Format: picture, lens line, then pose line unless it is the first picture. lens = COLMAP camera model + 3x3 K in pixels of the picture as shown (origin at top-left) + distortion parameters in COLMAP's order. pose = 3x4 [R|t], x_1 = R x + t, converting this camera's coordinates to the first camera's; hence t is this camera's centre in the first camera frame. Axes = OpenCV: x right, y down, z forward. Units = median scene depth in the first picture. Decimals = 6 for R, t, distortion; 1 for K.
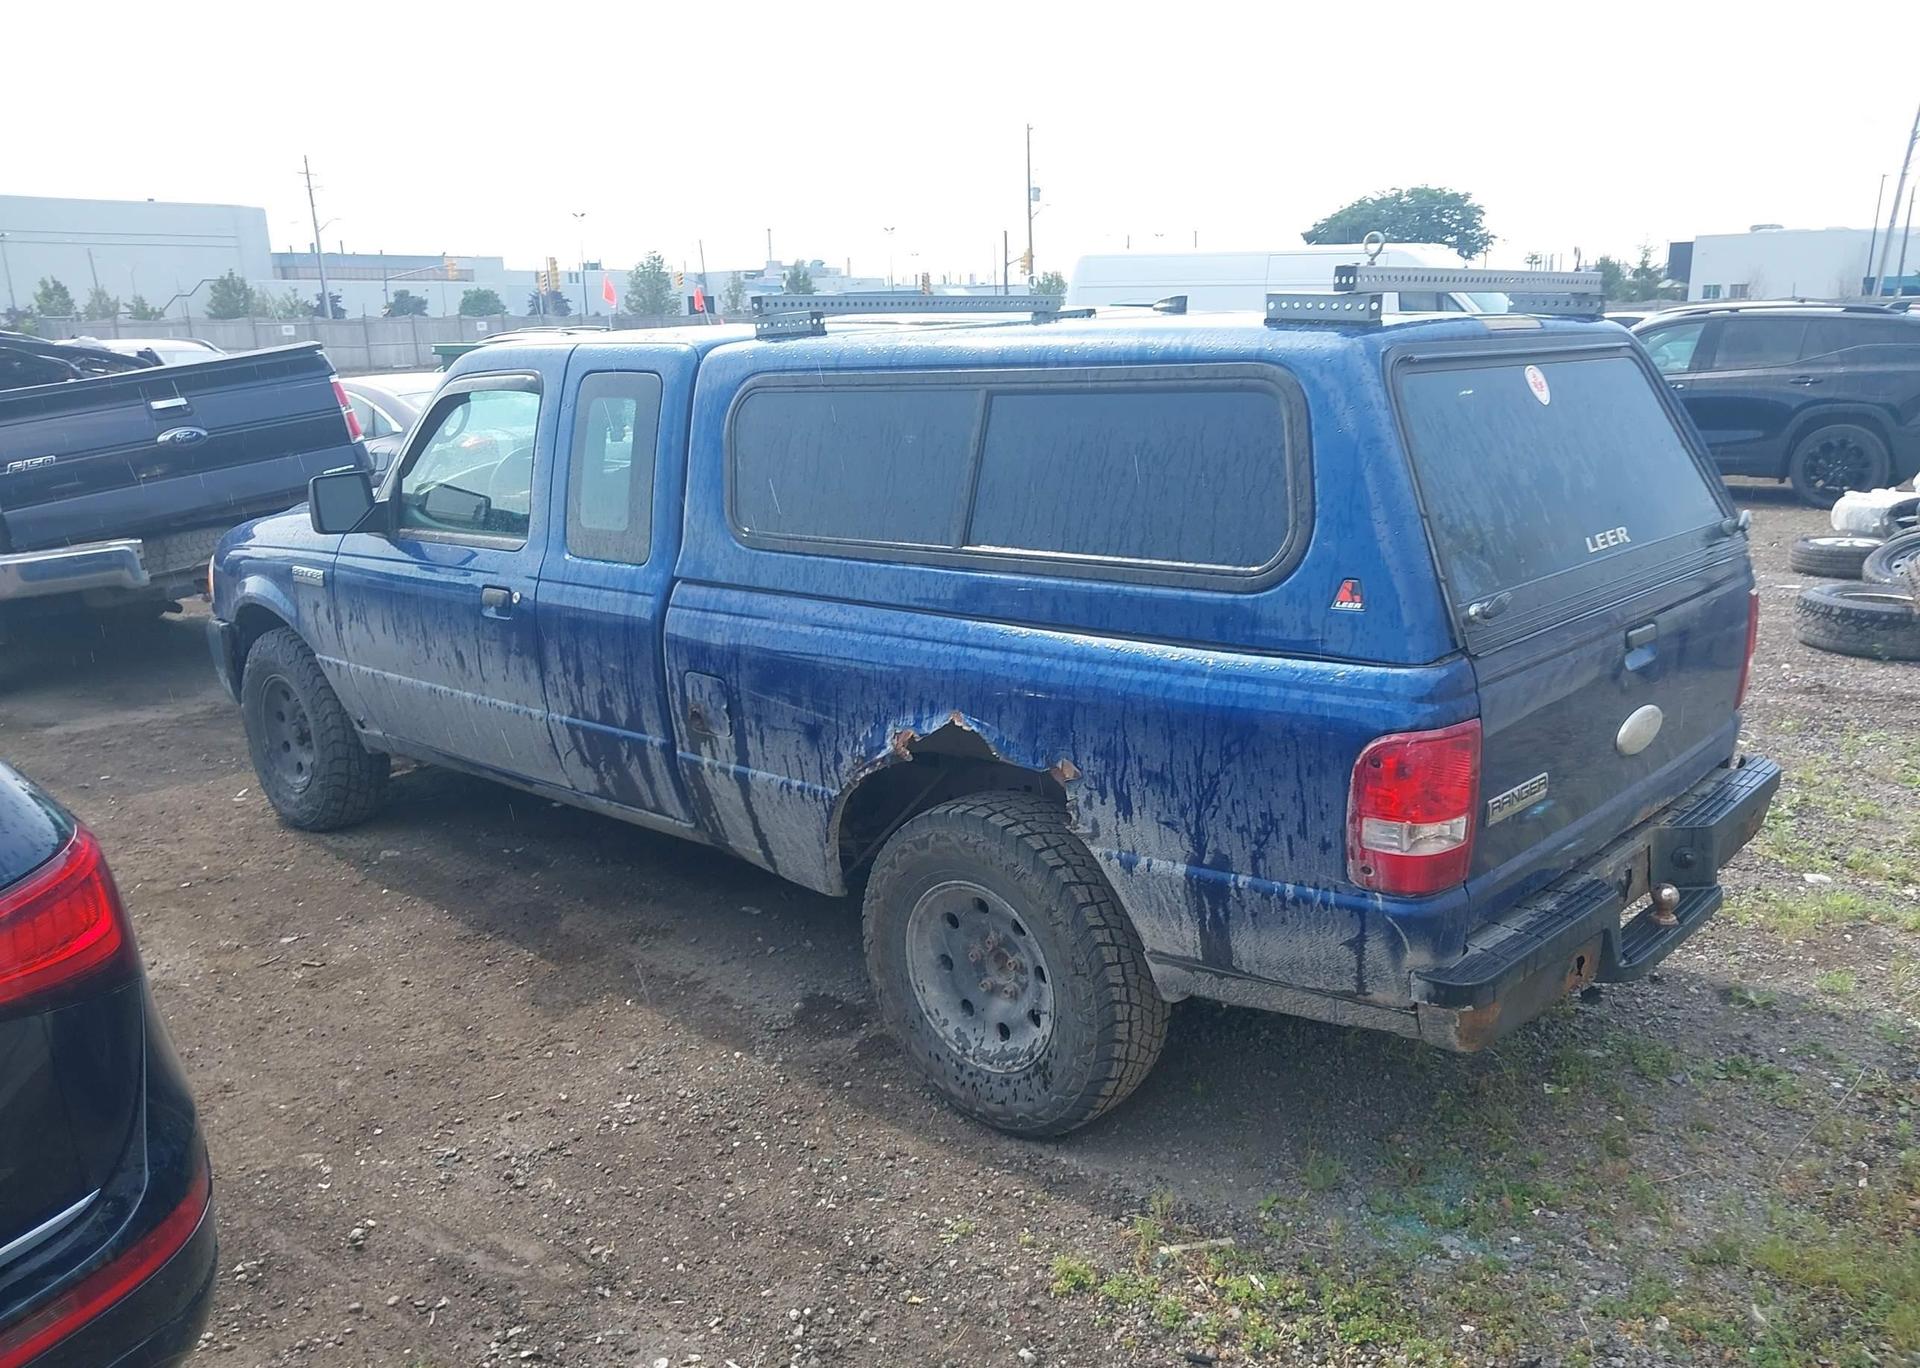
lens RADIAL K [[1544.4, 0, 956.7], [0, 1544.4, 671.0], [0, 0, 1]] dist [0.011906, -0.008103]
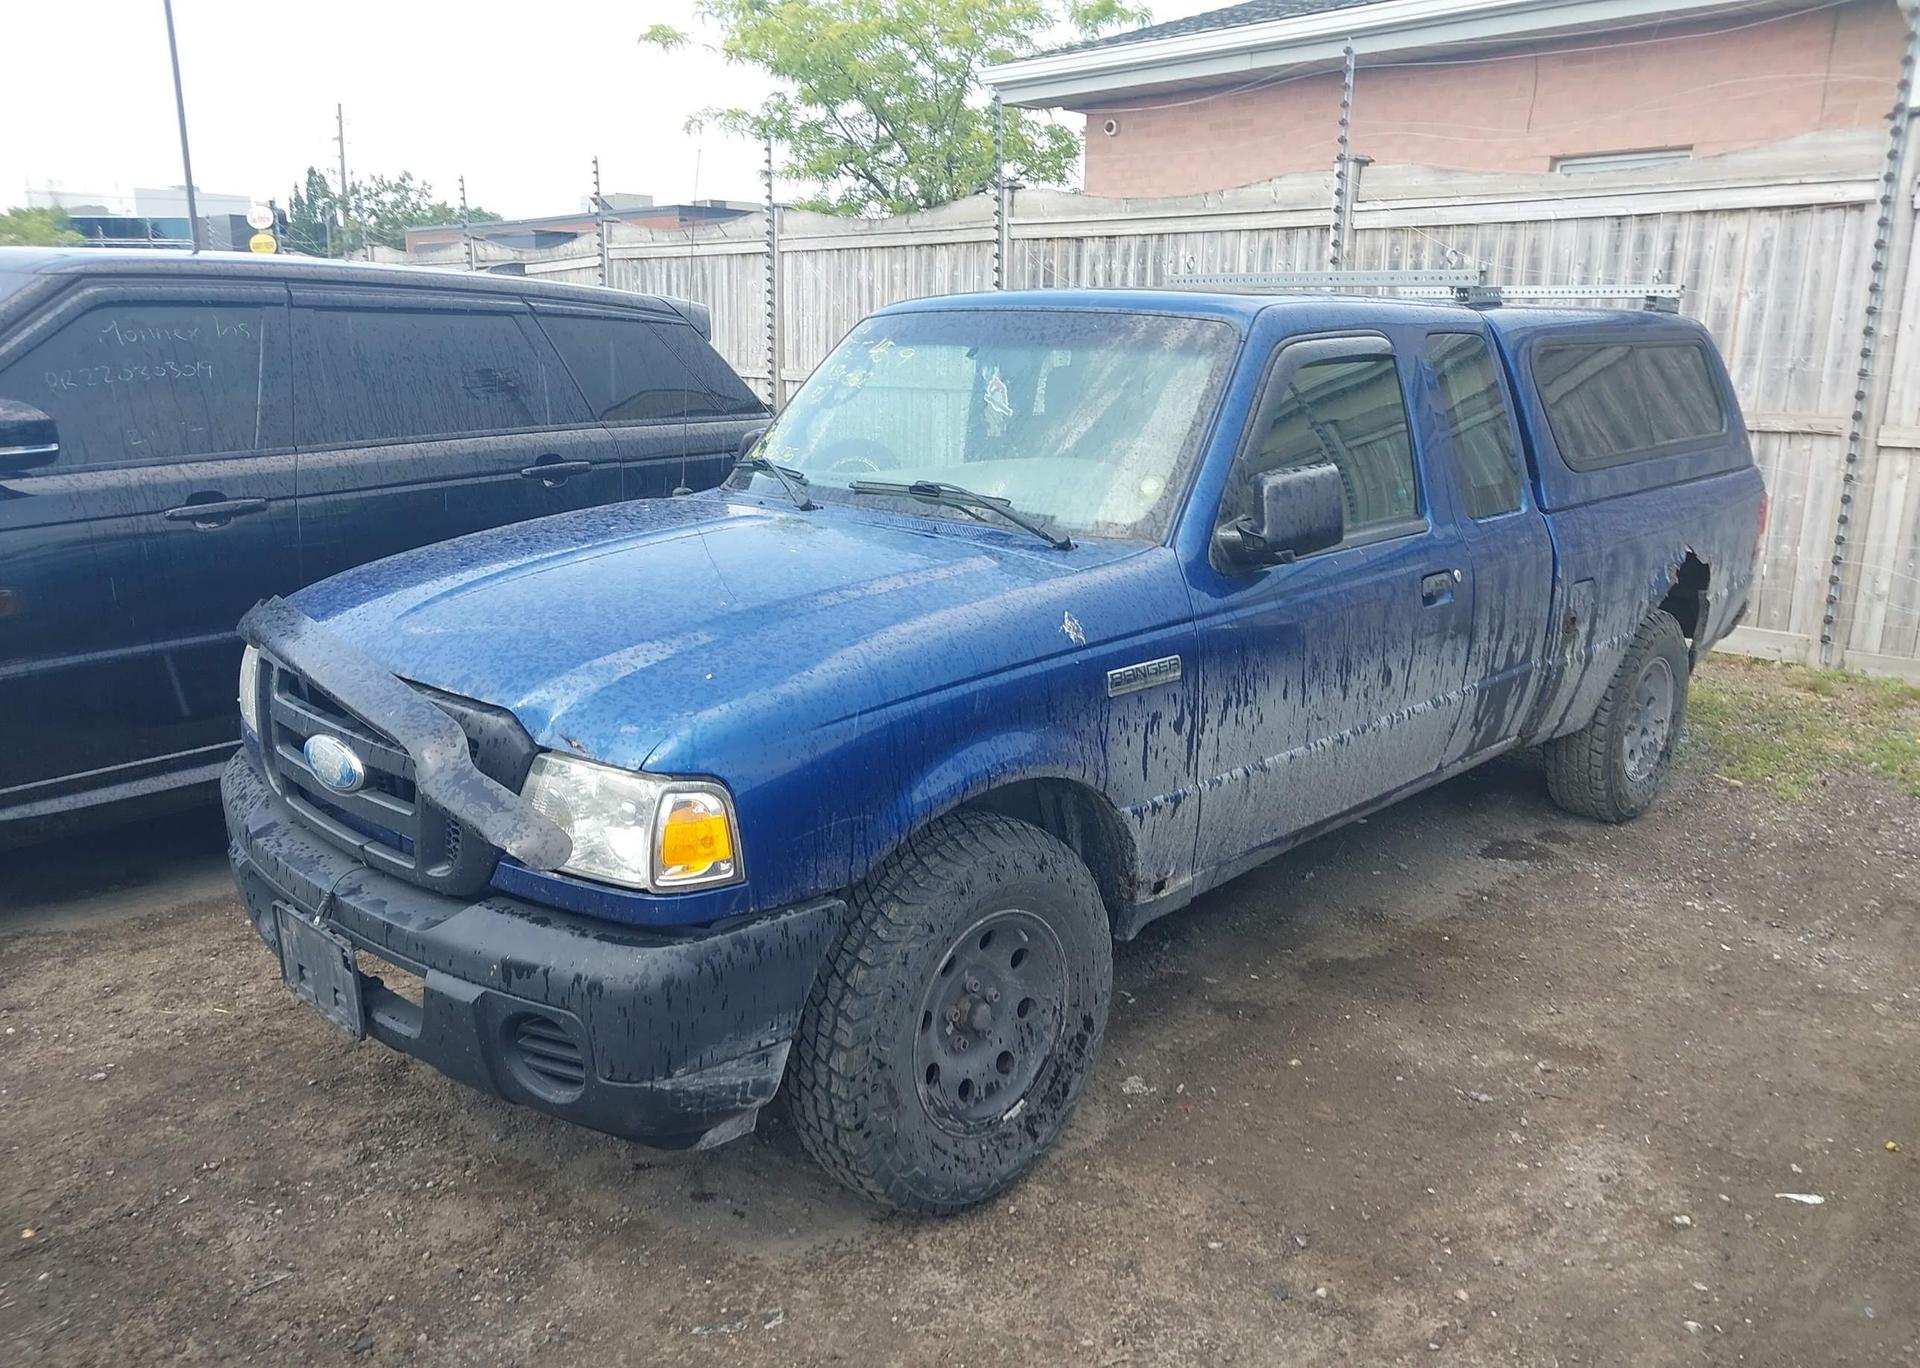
lens RADIAL K [[1554.0, 0, 960.0], [0, 1554.0, 684.0], [0, 0, 1]] dist [0.032833, -0.037863]
pose [[0.021444, -0.202838, 0.978977, -1.516021], [0.218310, 0.956523, 0.193403, -0.289520], [-0.975644, 0.209573, 0.064793, 1.544496]]
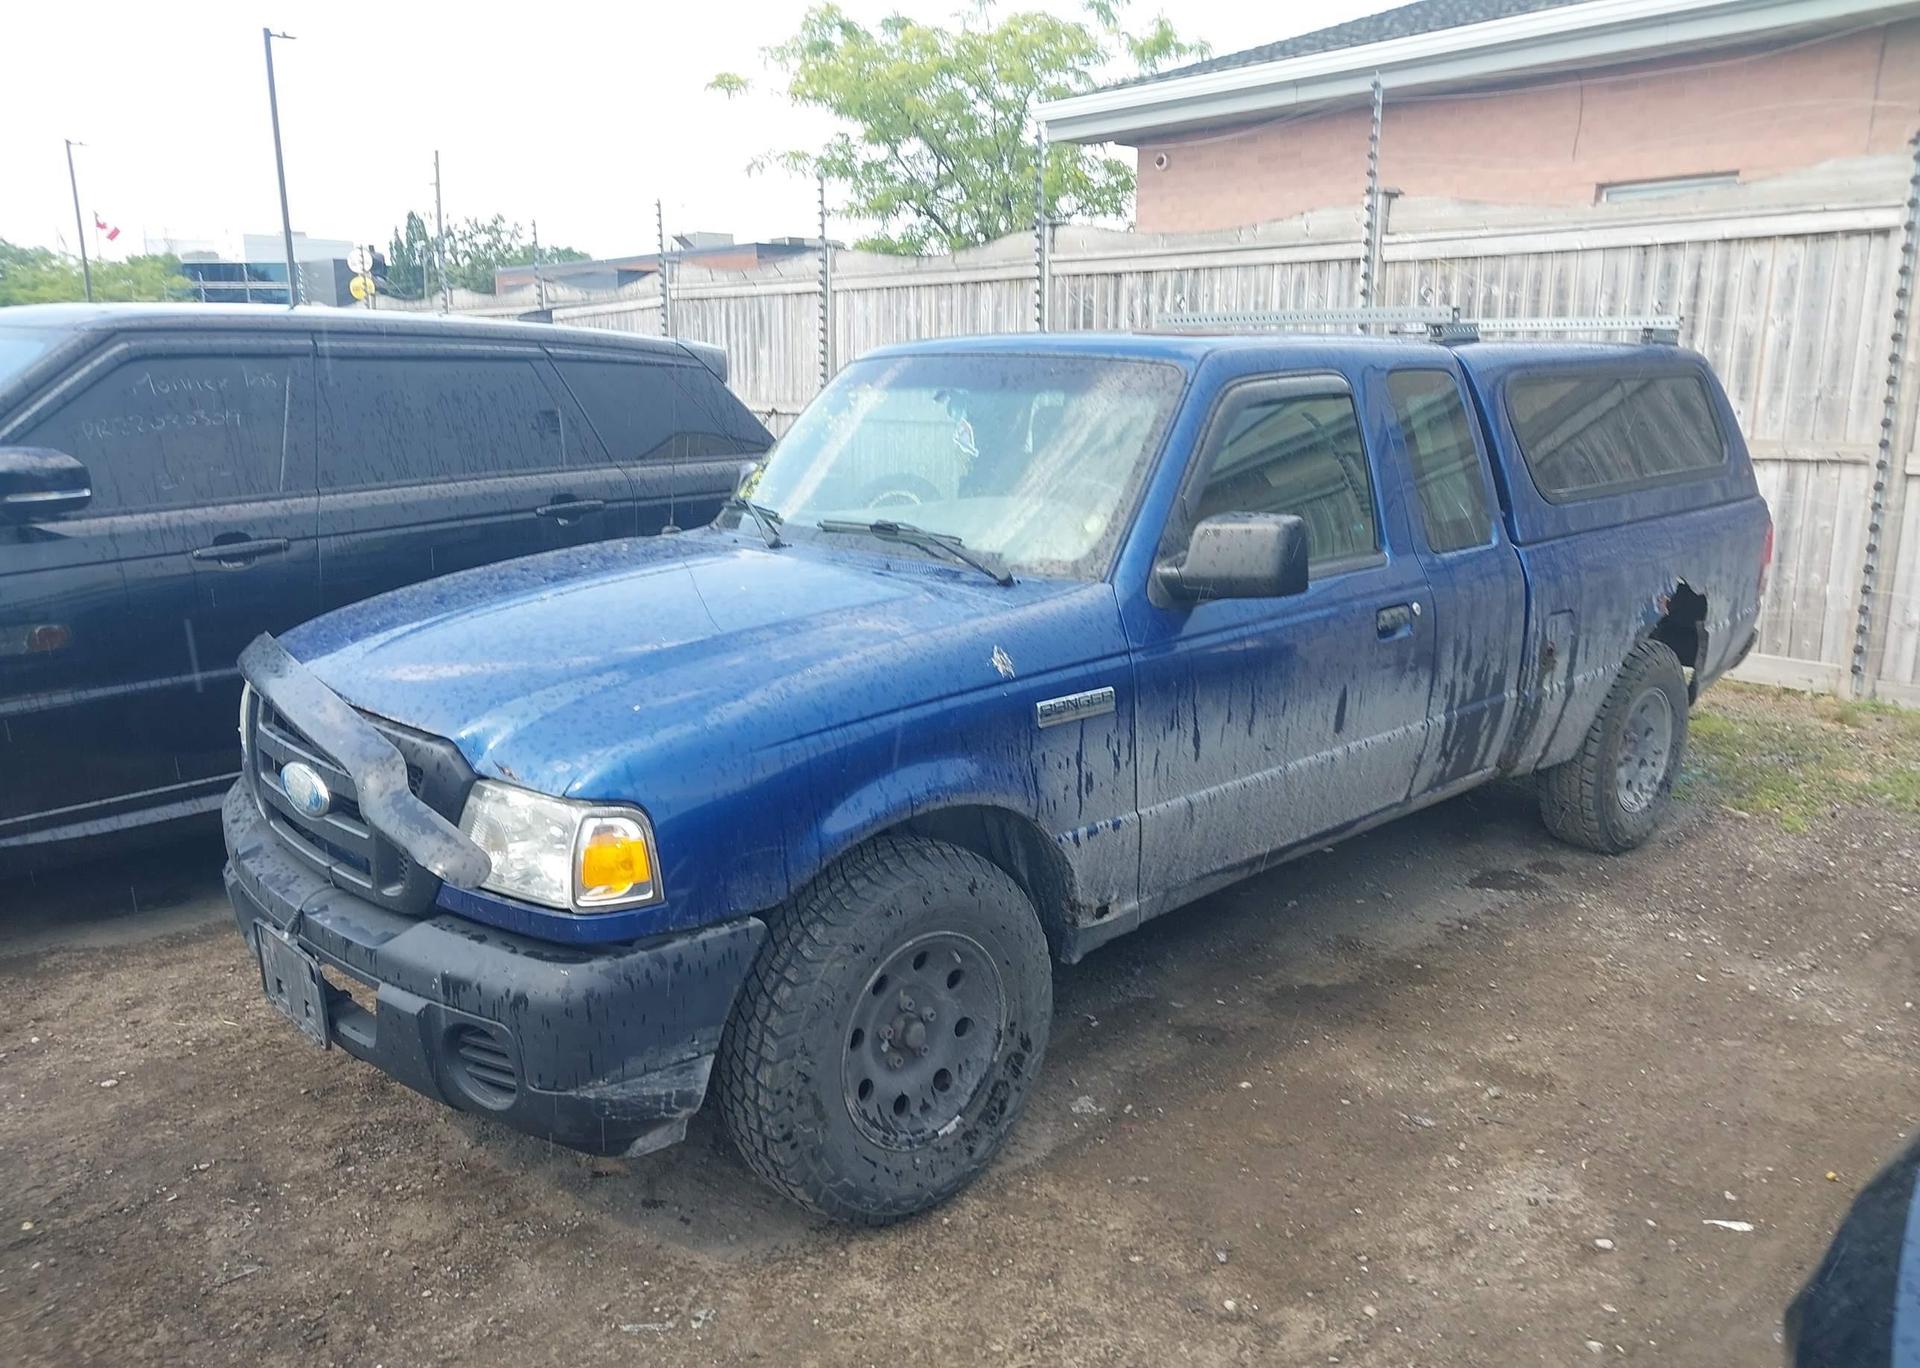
lens RADIAL K [[1552.5, 0, 958.9], [0, 1552.5, 697.5], [0, 0, 1]] dist [0.034033, -0.040051]
pose [[0.076488, -0.192662, 0.978280, -1.547961], [0.228526, 0.958423, 0.170884, -0.277742], [-0.970528, 0.210492, 0.117336, 1.455072]]
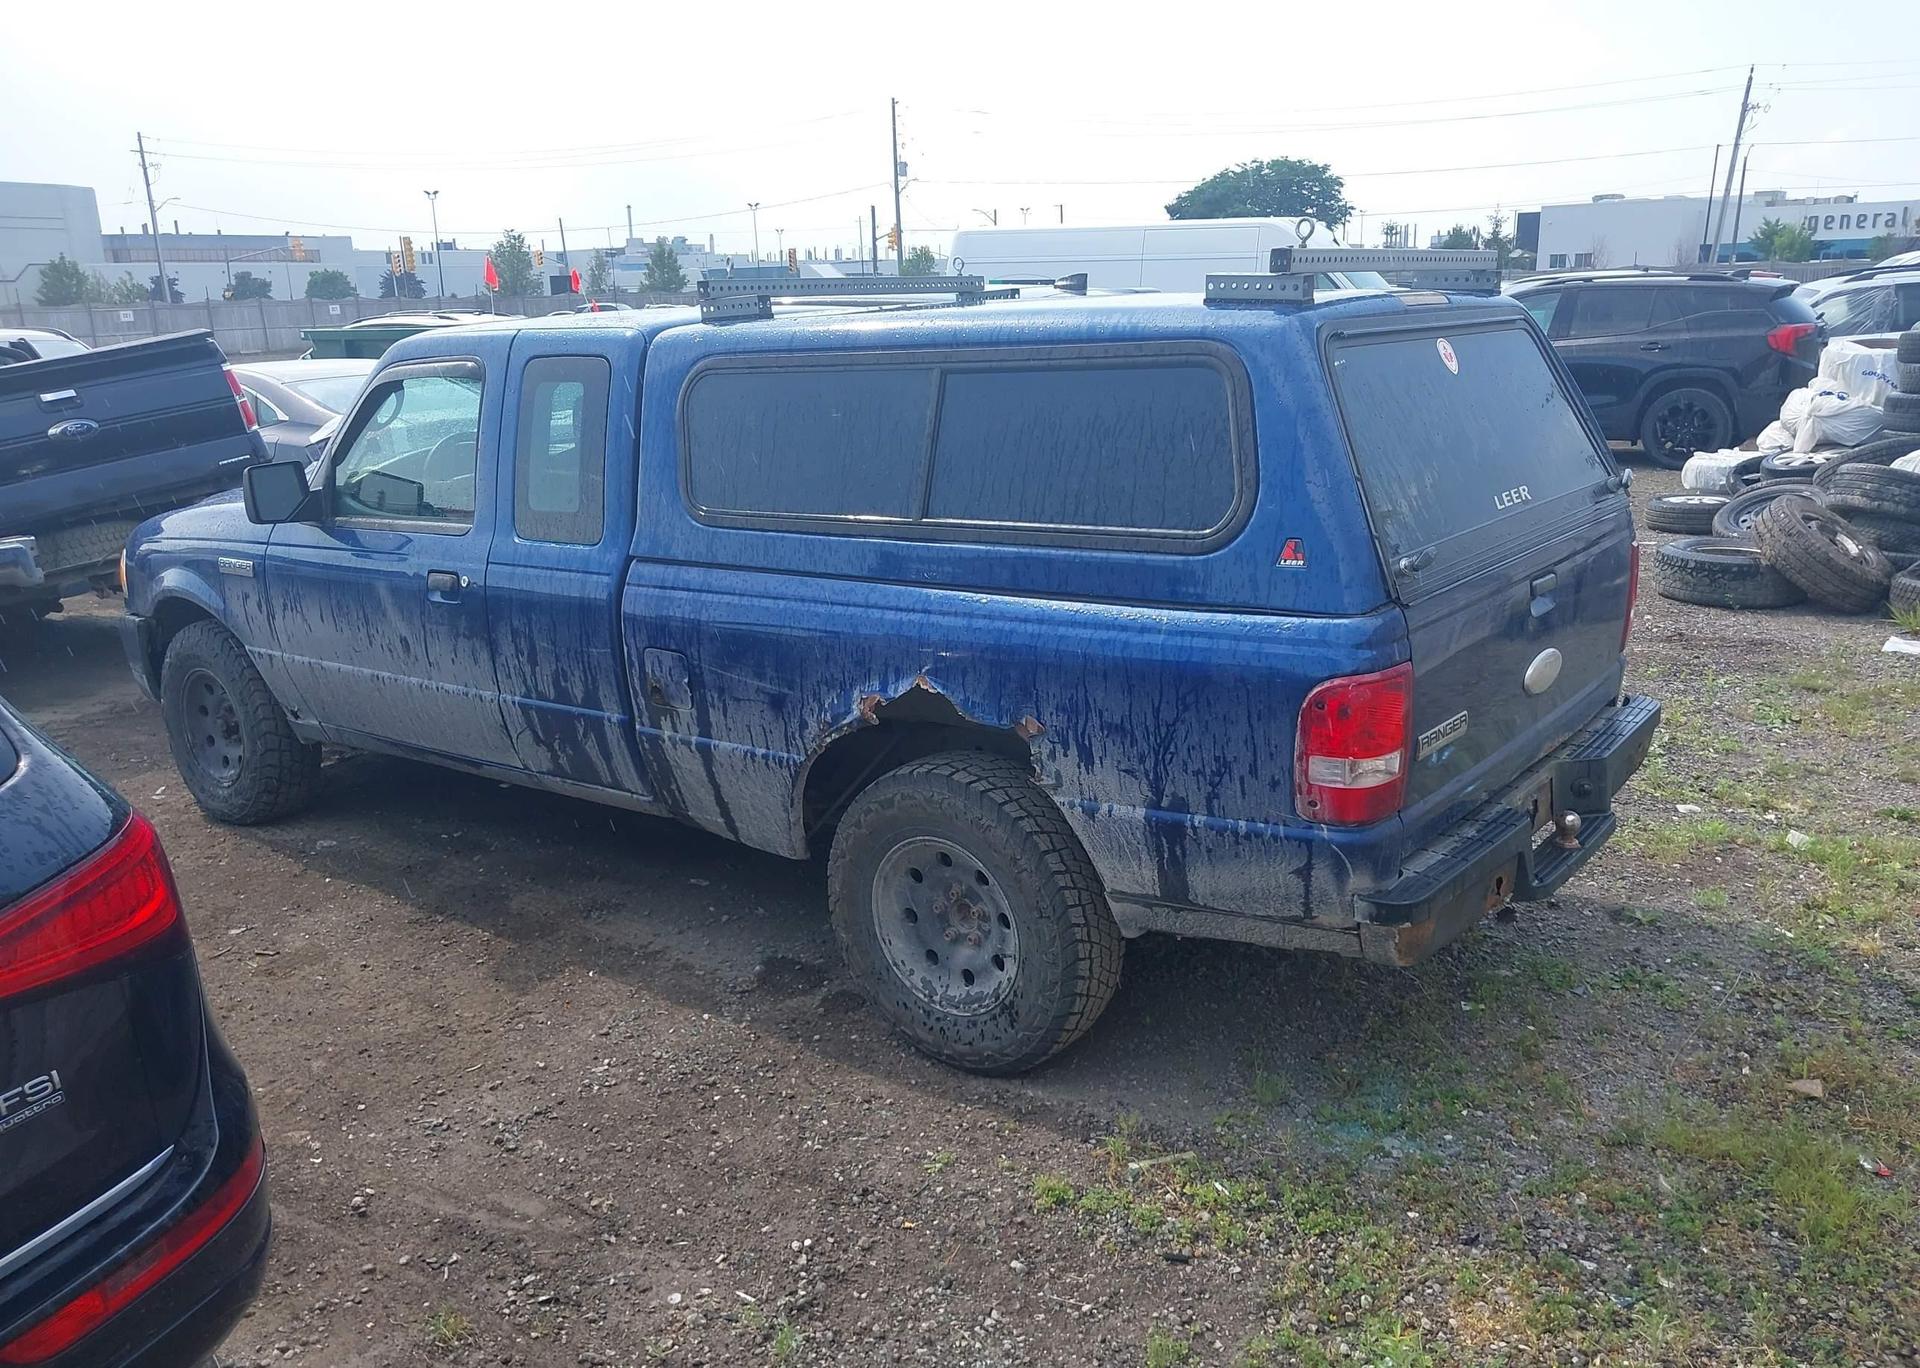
lens RADIAL K [[1554.0, 0, 960.0], [0, 1554.0, 684.0], [0, 0, 1]] dist [0.032833, -0.037863]
pose [[0.995653, -0.034000, 0.086708, -0.061228], [0.032120, 0.999220, 0.022992, 0.006726], [-0.087422, -0.020107, 0.995968, -0.061541]]
